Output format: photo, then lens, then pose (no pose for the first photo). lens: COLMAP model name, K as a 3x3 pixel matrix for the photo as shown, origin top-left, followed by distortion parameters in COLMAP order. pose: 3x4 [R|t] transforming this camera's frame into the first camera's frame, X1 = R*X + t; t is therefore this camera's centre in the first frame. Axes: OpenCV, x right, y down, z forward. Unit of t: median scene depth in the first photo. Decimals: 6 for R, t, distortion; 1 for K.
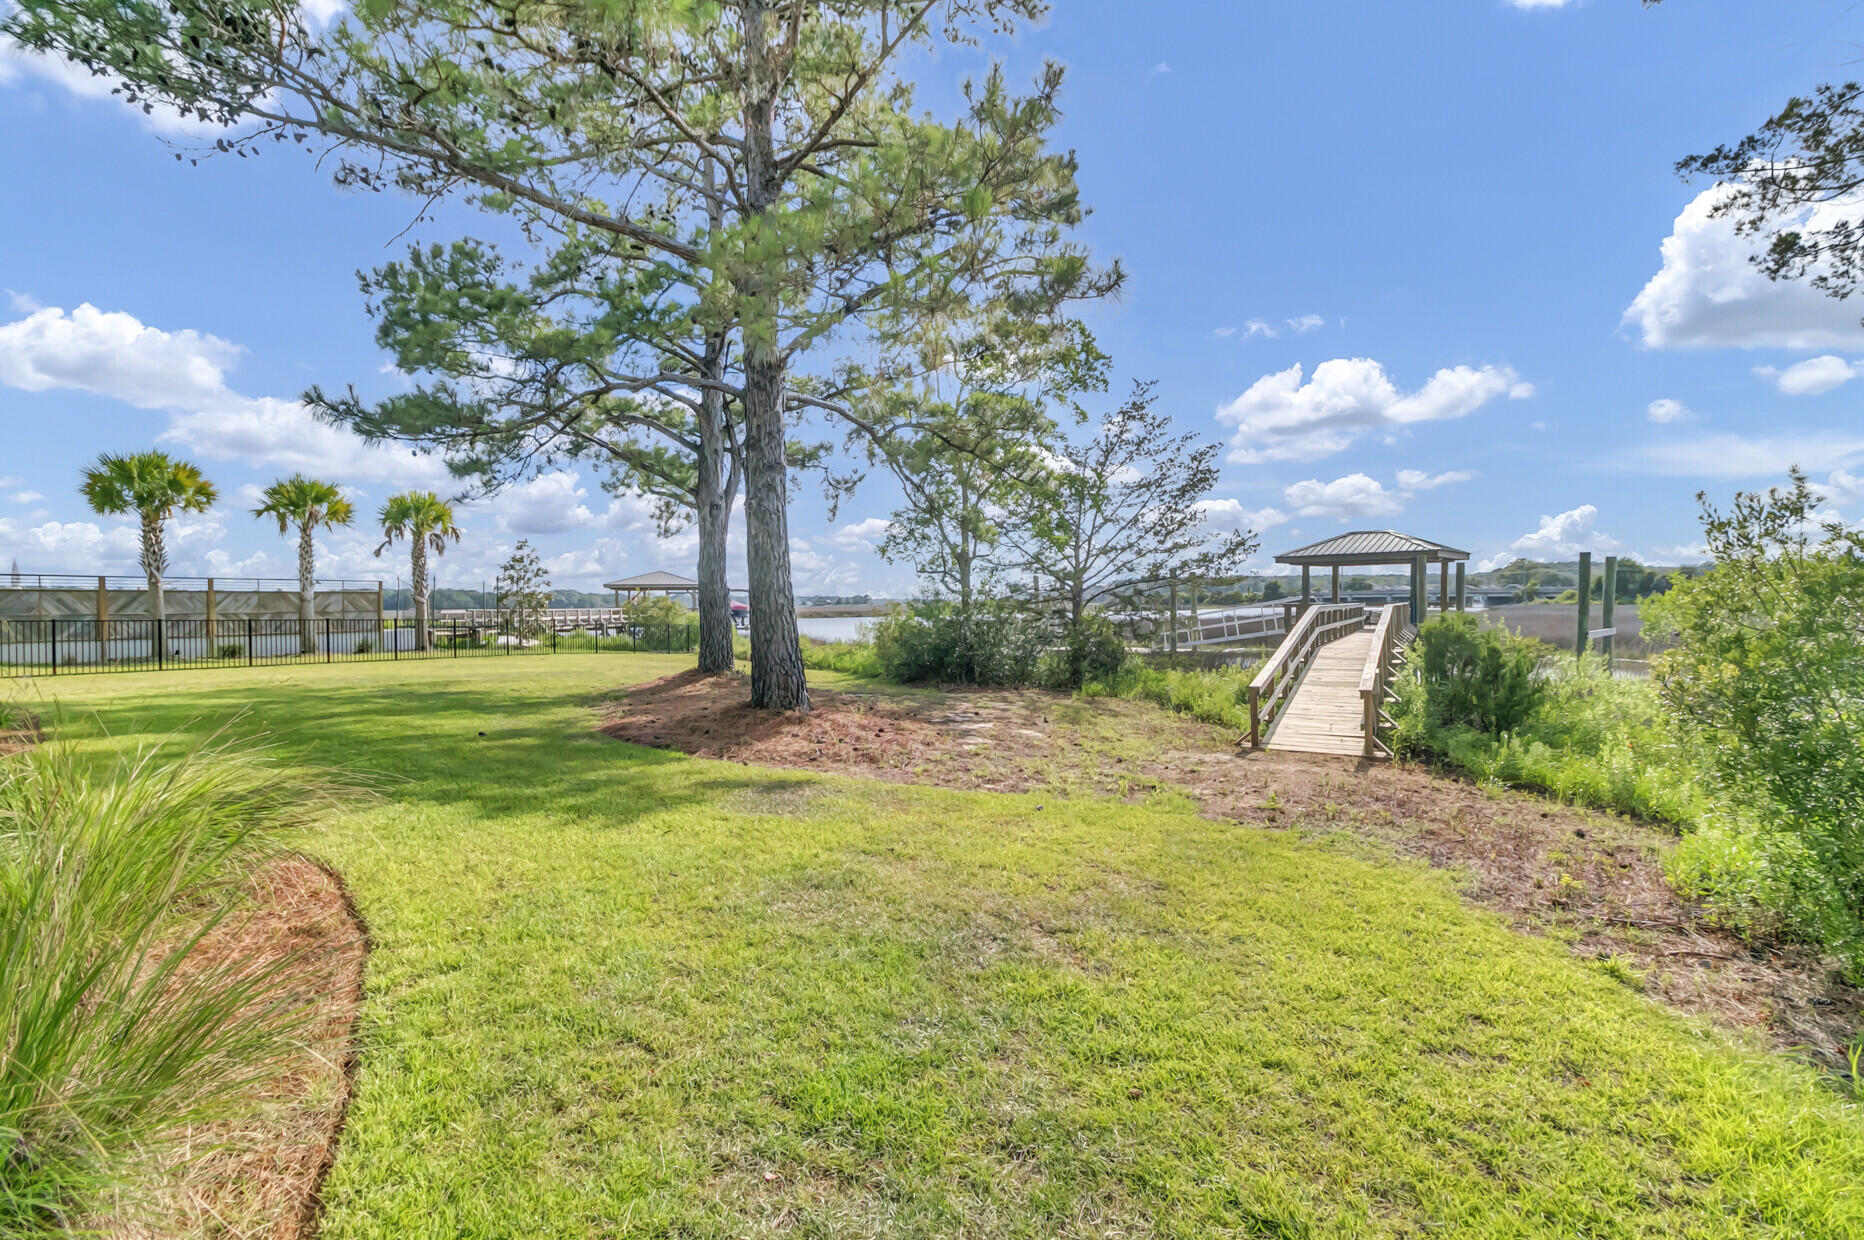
lens RADIAL K [[862.5, 0, 925.6], [0, 862.5, 616.0], [0, 0, 1]] dist [0.001936, 0.000309]
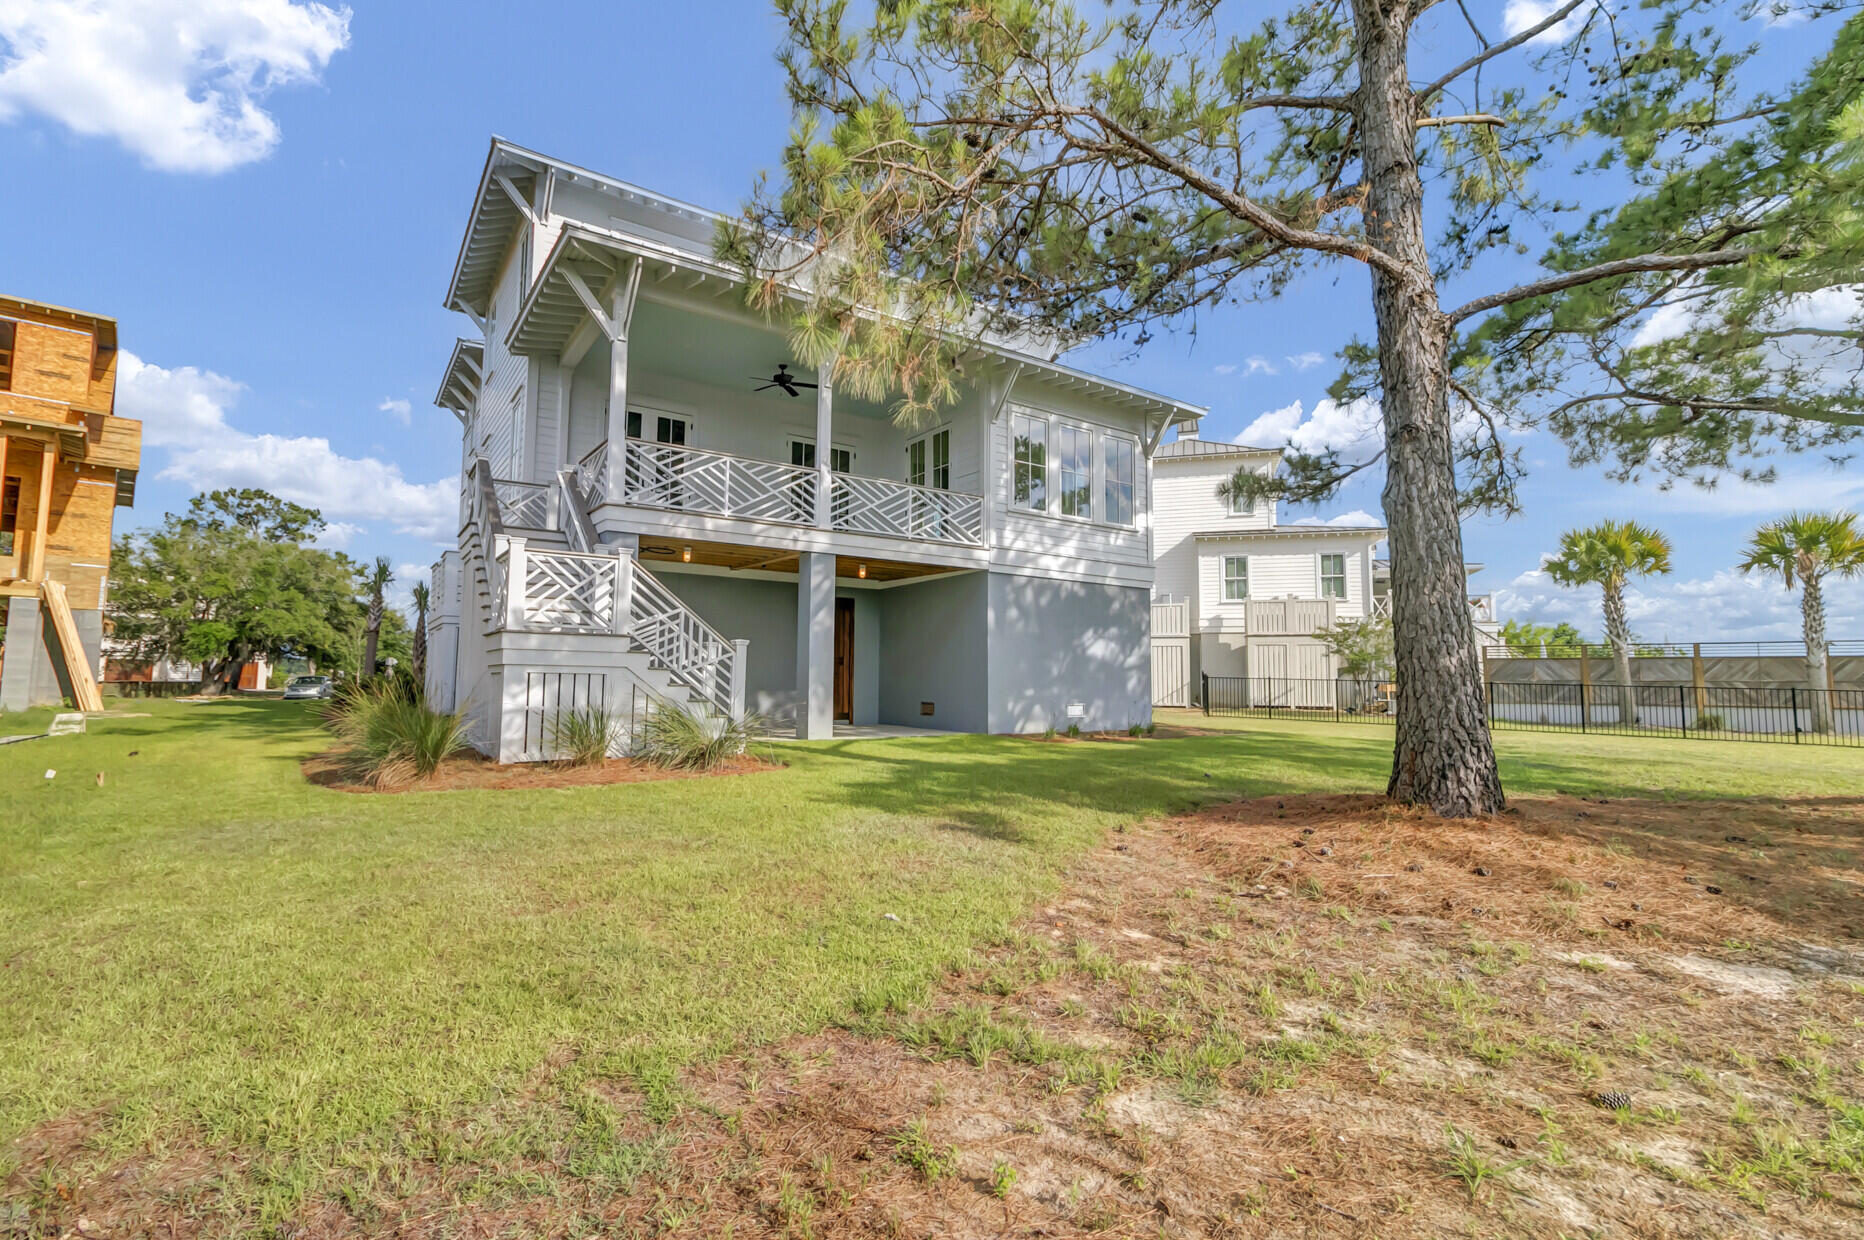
lens RADIAL K [[862.5, 0, 929.2], [0, 862.5, 608.5], [0, 0, 1]] dist [0.001936, 0.000309]
pose [[-0.000038, -0.069799, -0.997561, 0.105444], [-0.016158, 0.997431, -0.069789, -0.002488], [0.999869, 0.016116, -0.001166, 0.172537]]
